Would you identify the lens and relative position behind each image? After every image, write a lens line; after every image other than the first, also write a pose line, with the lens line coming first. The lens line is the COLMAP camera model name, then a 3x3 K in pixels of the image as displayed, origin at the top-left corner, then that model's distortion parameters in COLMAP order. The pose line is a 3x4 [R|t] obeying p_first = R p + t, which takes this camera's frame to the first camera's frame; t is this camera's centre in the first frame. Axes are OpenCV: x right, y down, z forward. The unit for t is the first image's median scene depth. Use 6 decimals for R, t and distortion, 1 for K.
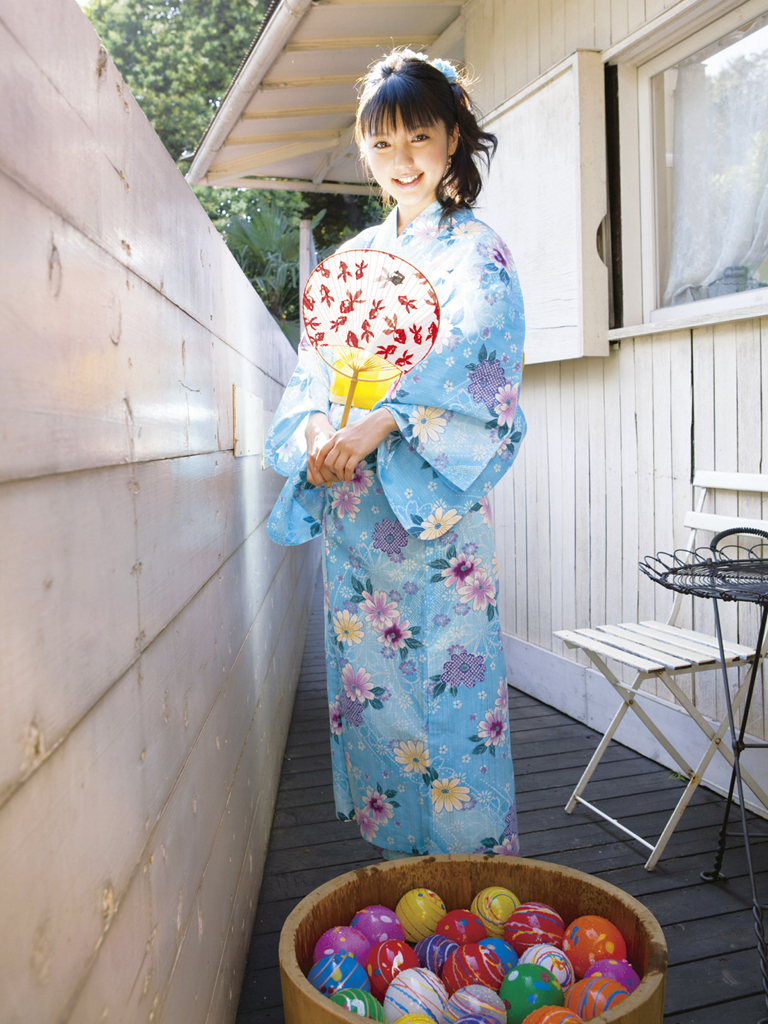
lens RADIAL K [[921.9, 0, 384.0], [0, 921.9, 512.0], [0, 0, 1]] dist [-0.002567, -0.000991]
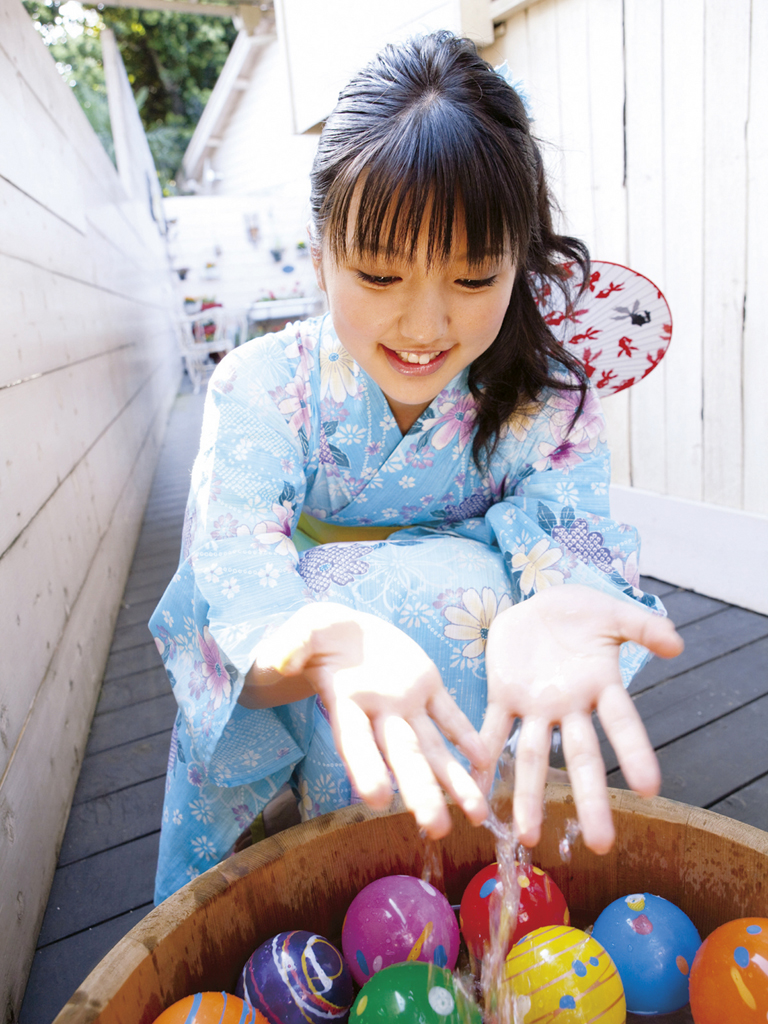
lens RADIAL K [[696.6, 0, 384.0], [0, 696.6, 512.0], [0, 0, 1]] dist [-0.000477, -0.000292]
pose [[0.975821, -0.108627, 0.189669, 0.007159], [0.071722, 0.978848, 0.191604, 0.107069], [-0.206471, -0.173368, 0.962971, 0.463531]]
